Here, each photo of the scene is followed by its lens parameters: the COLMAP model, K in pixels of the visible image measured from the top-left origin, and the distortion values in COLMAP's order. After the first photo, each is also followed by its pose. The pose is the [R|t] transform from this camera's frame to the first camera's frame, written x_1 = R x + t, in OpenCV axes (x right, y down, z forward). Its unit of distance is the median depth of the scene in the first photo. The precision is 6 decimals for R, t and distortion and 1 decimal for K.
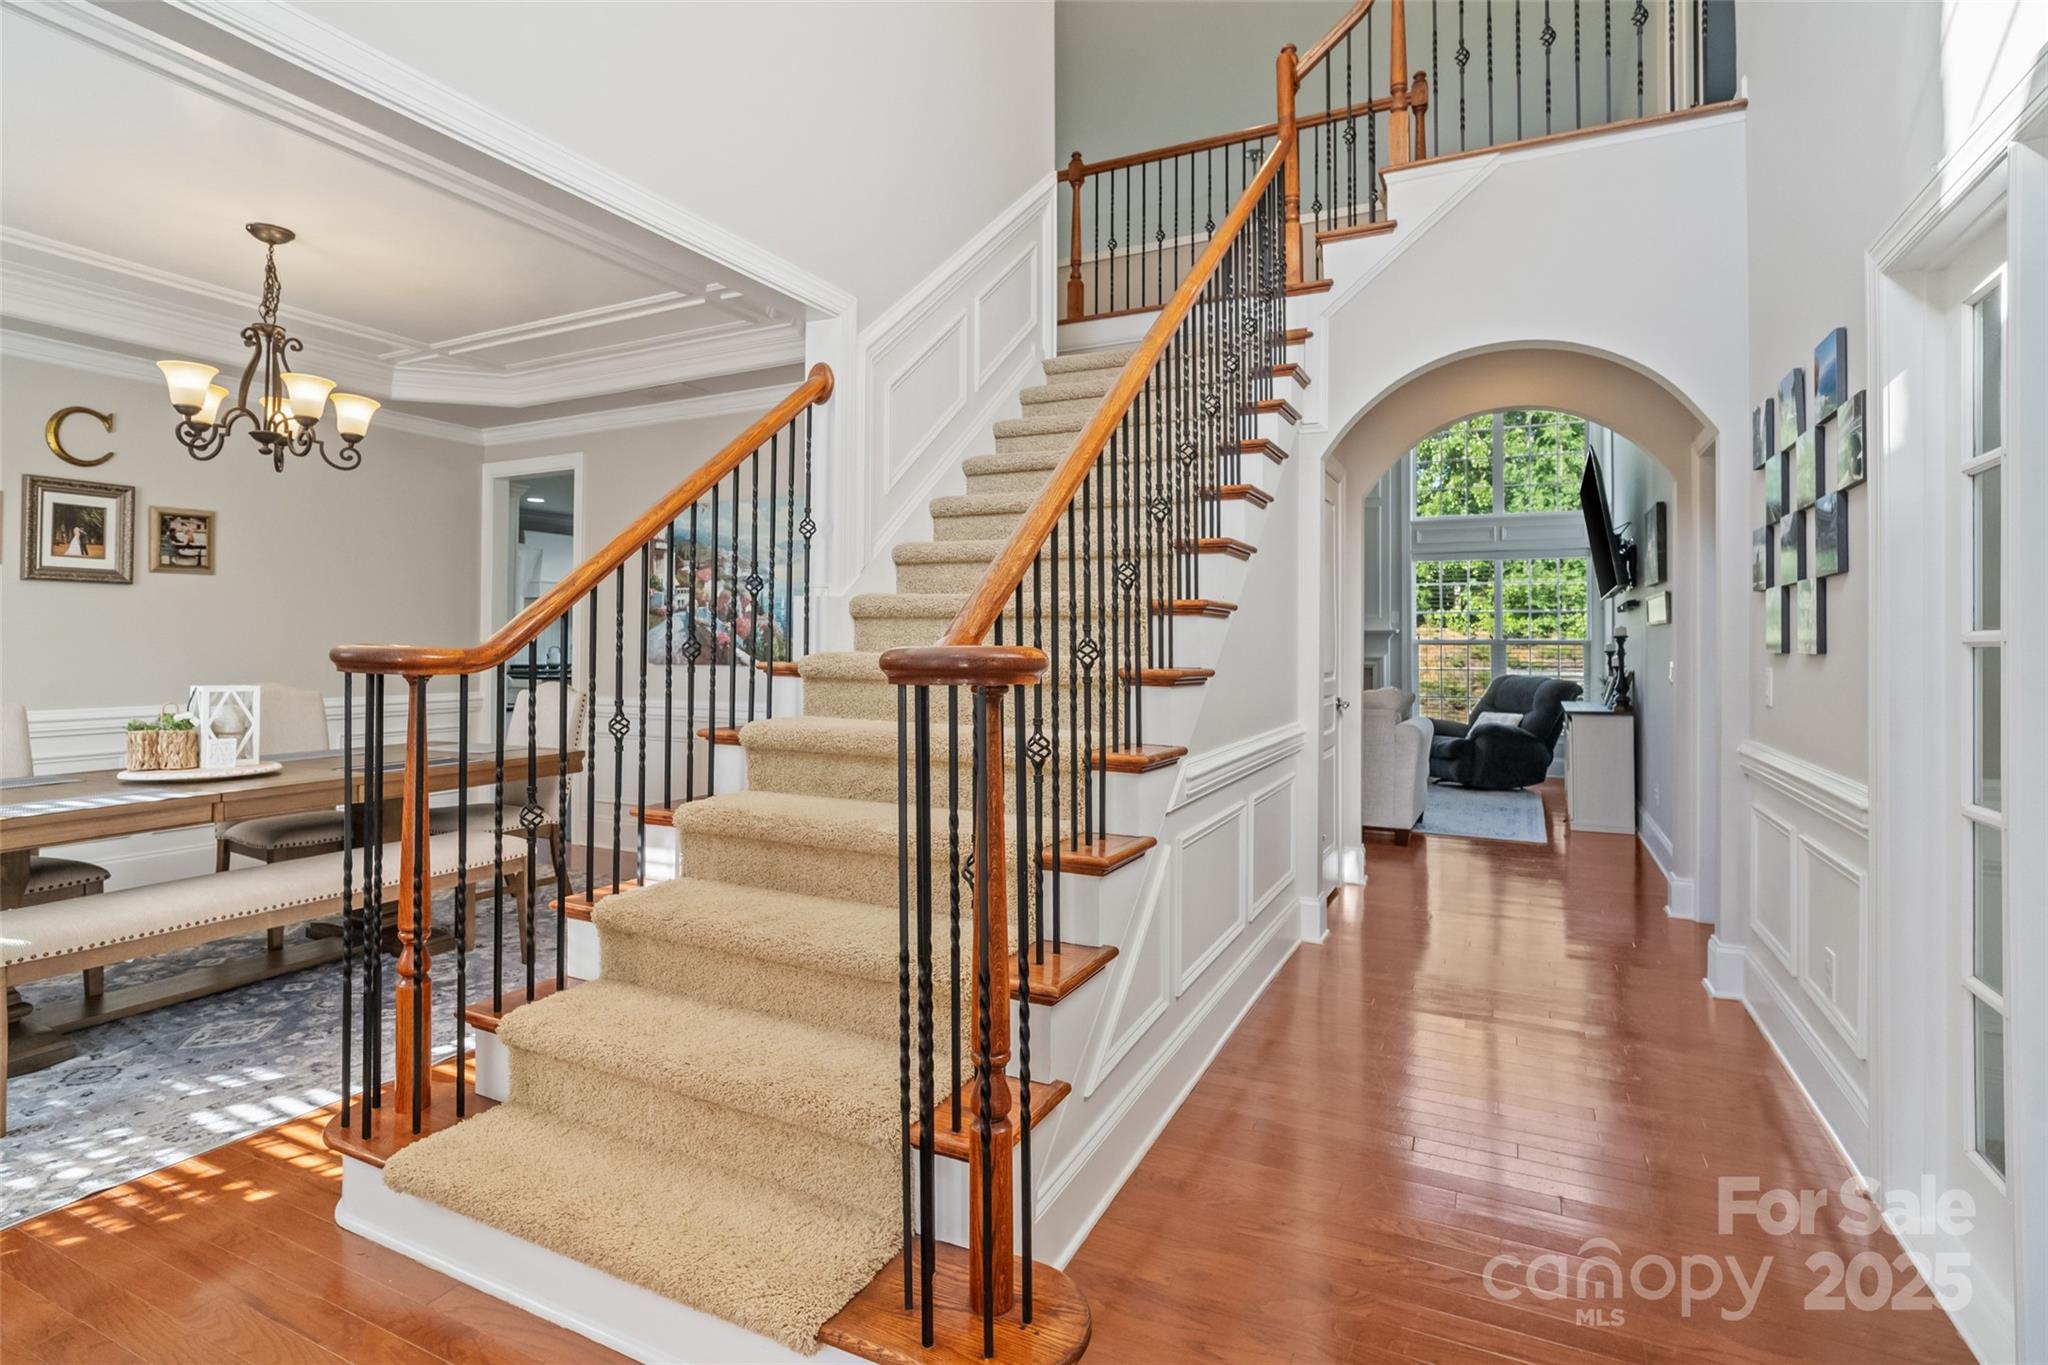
lens RADIAL K [[983.4, 0, 1001.2], [0, 983.4, 619.6], [0, 0, 1]] dist [-0.016177, 0.007656]
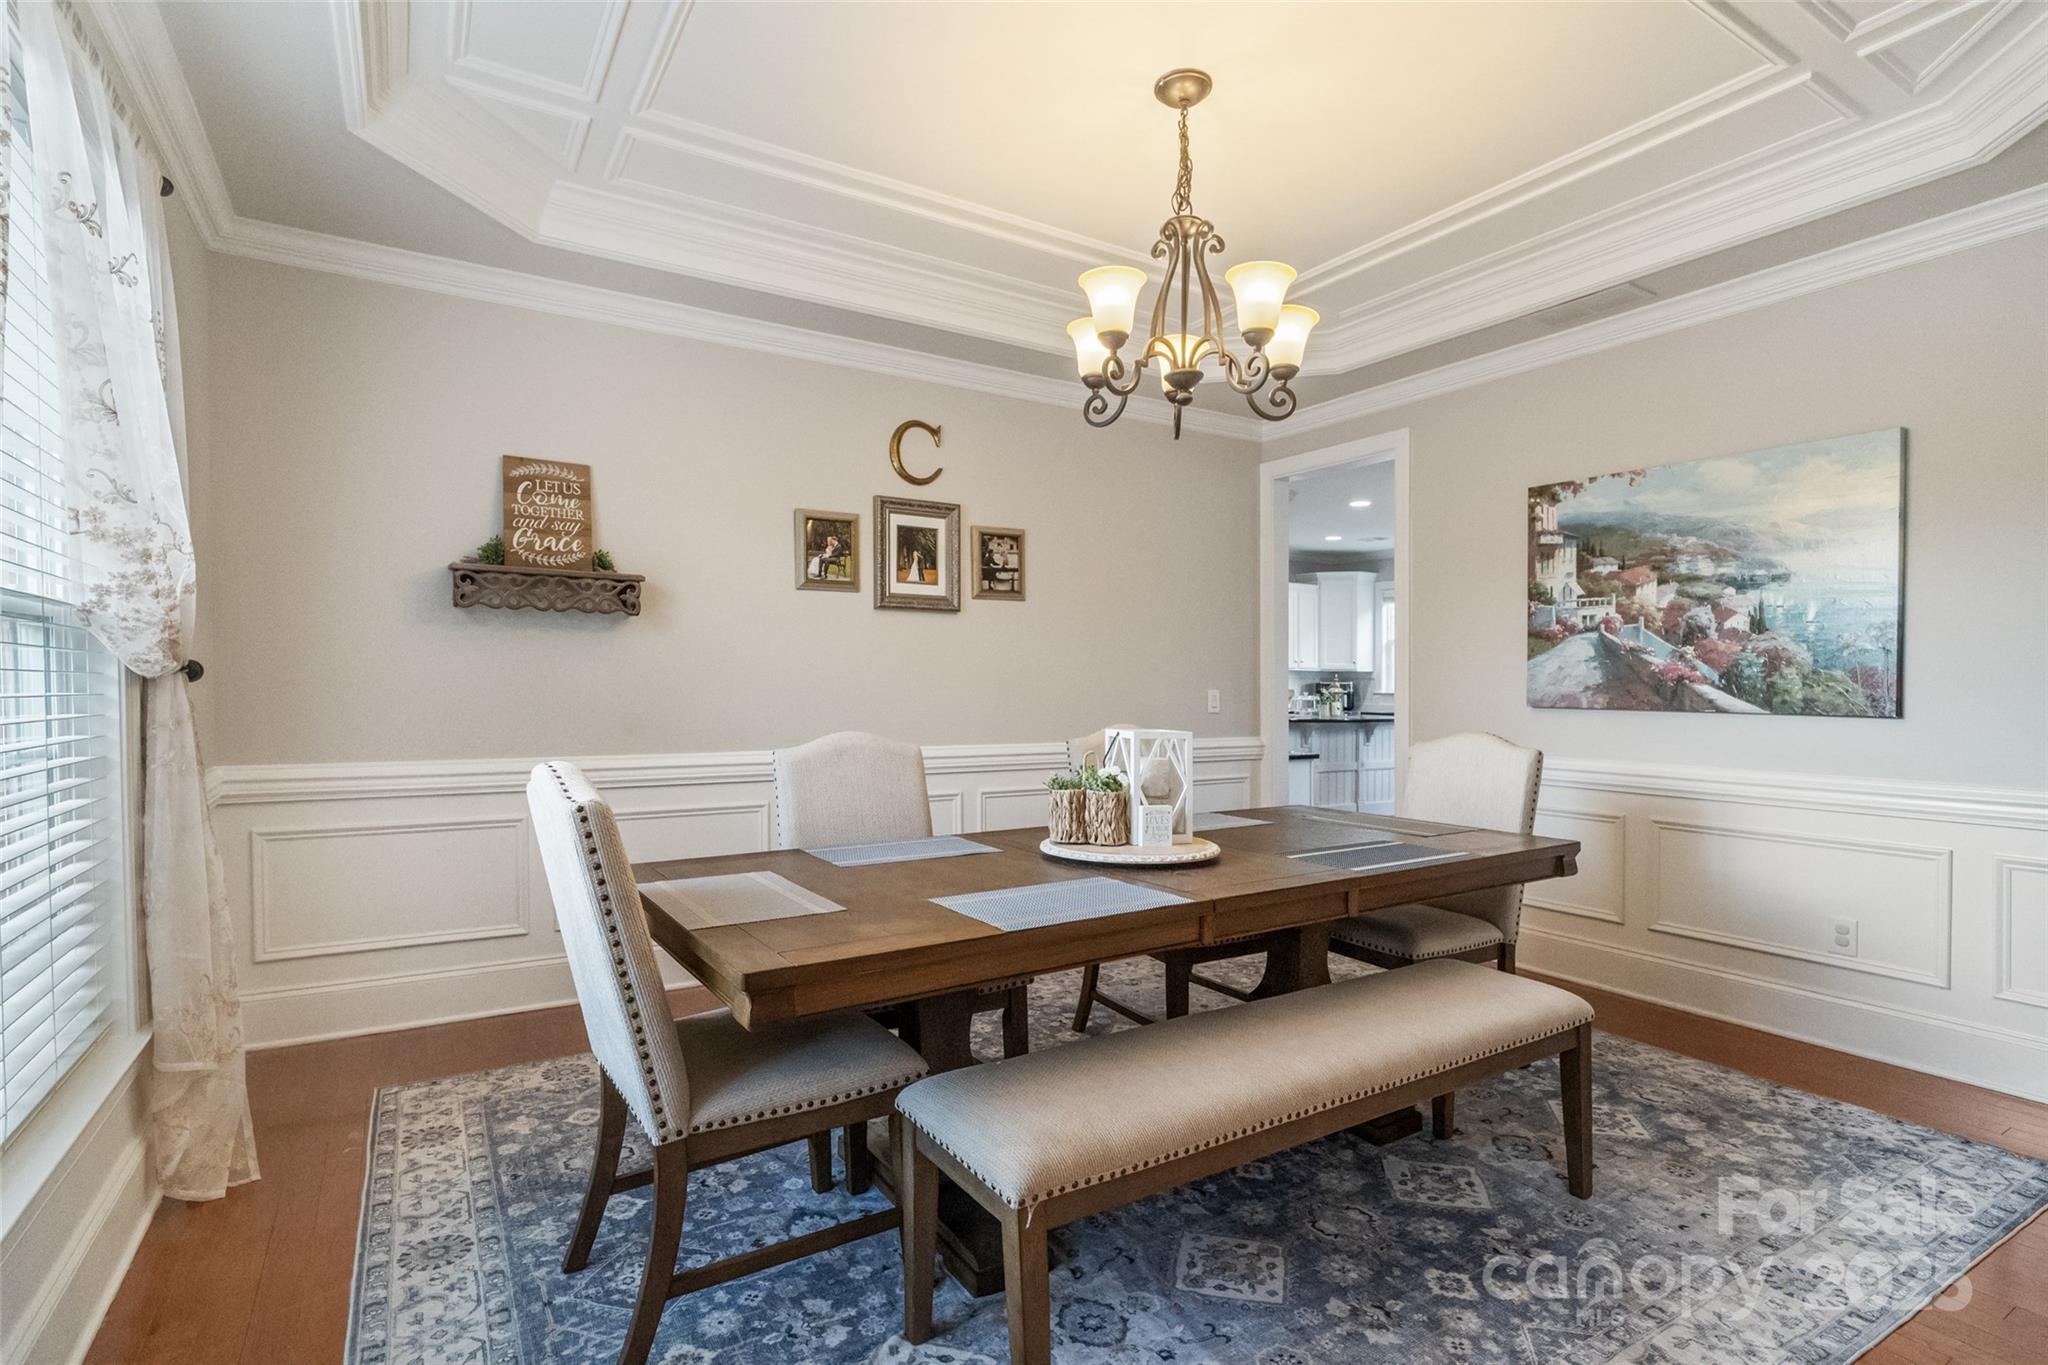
lens RADIAL K [[983.4, 0, 1022.0], [0, 983.4, 698.1], [0, 0, 1]] dist [-0.016177, 0.007656]
pose [[0.854159, 0.008496, -0.519942, -0.376803], [0.010740, 0.999365, 0.033973, 0.013893], [0.519900, -0.034603, 0.853526, 0.253252]]
